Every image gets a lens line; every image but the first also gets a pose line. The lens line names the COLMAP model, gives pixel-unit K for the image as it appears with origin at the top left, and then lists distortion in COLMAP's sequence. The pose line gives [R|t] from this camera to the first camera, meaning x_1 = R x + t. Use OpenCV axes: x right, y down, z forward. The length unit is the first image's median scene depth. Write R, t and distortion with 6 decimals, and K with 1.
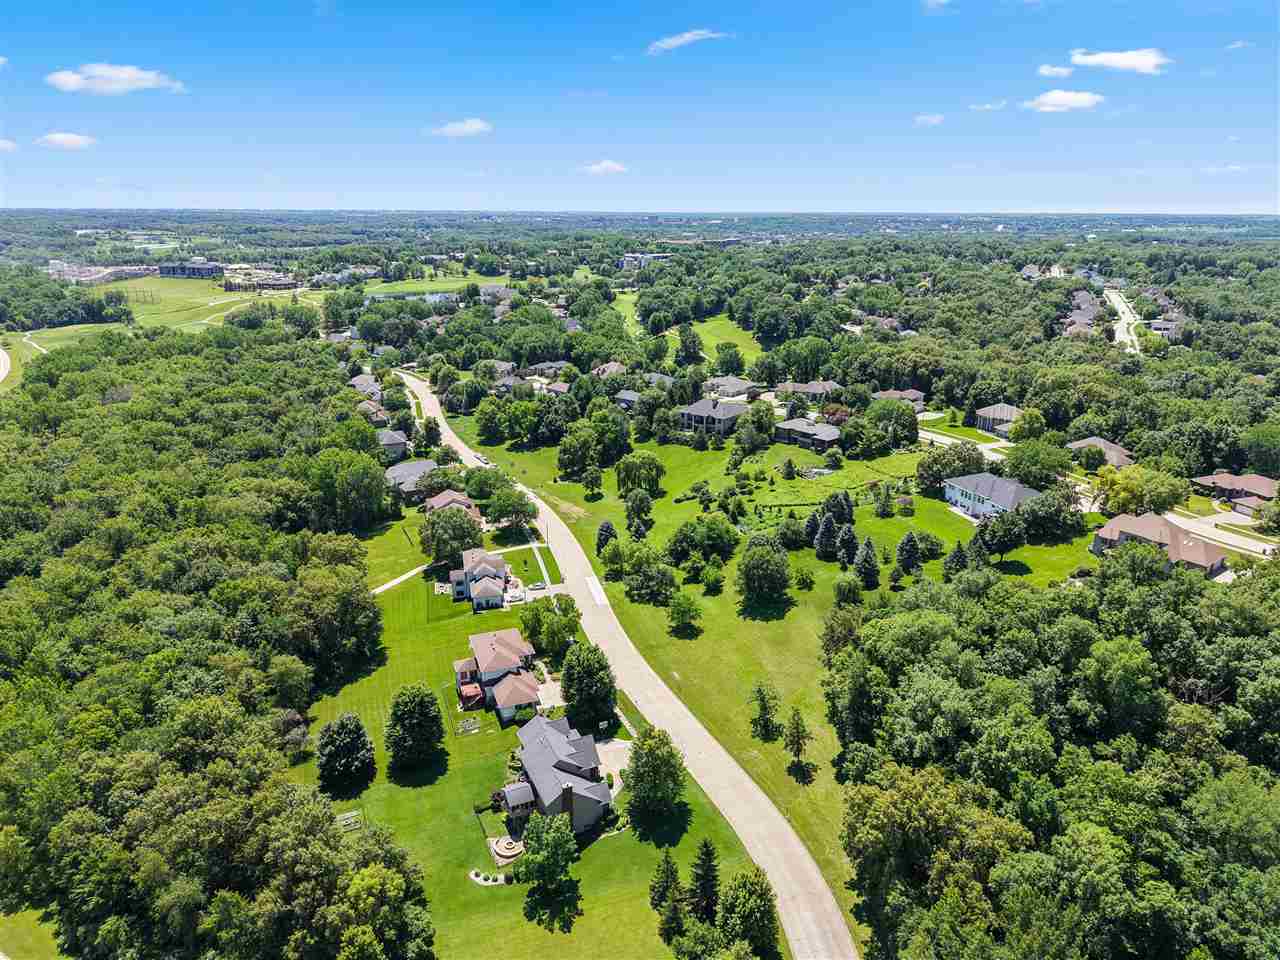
lens RADIAL K [[872.9, 0, 652.0], [0, 872.9, 462.1], [0, 0, 1]] dist [0.045801, -0.061976]
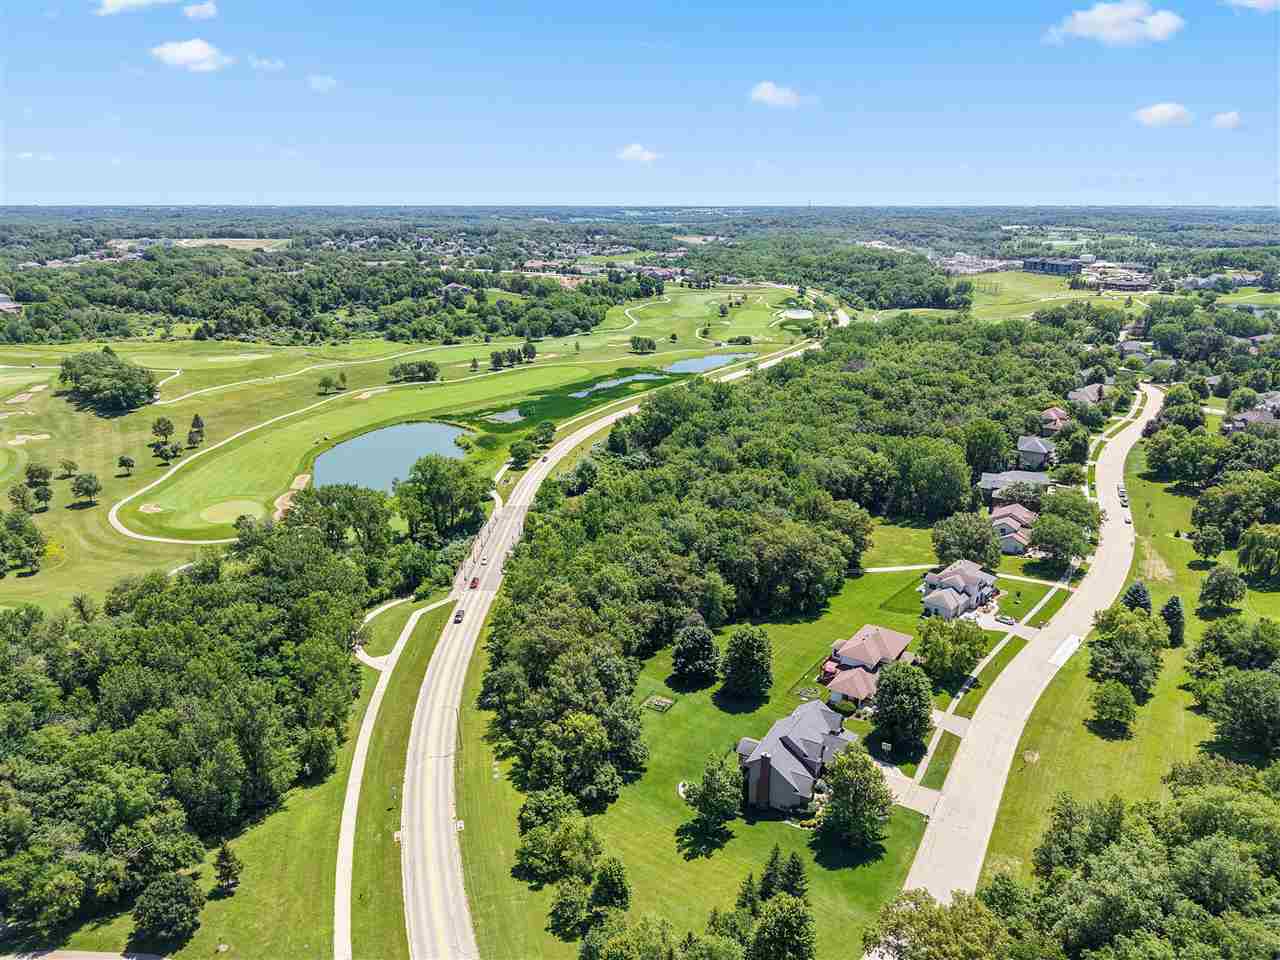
lens RADIAL K [[911.0, 0, 640.0], [0, 911.0, 480.0], [0, 0, 1]] dist [0.000885, -0.000416]
pose [[0.551166, 0.236811, -0.800085, 0.529628], [-0.227845, 0.965153, 0.128710, -0.043673], [0.802685, 0.111355, 0.585916, 0.187590]]
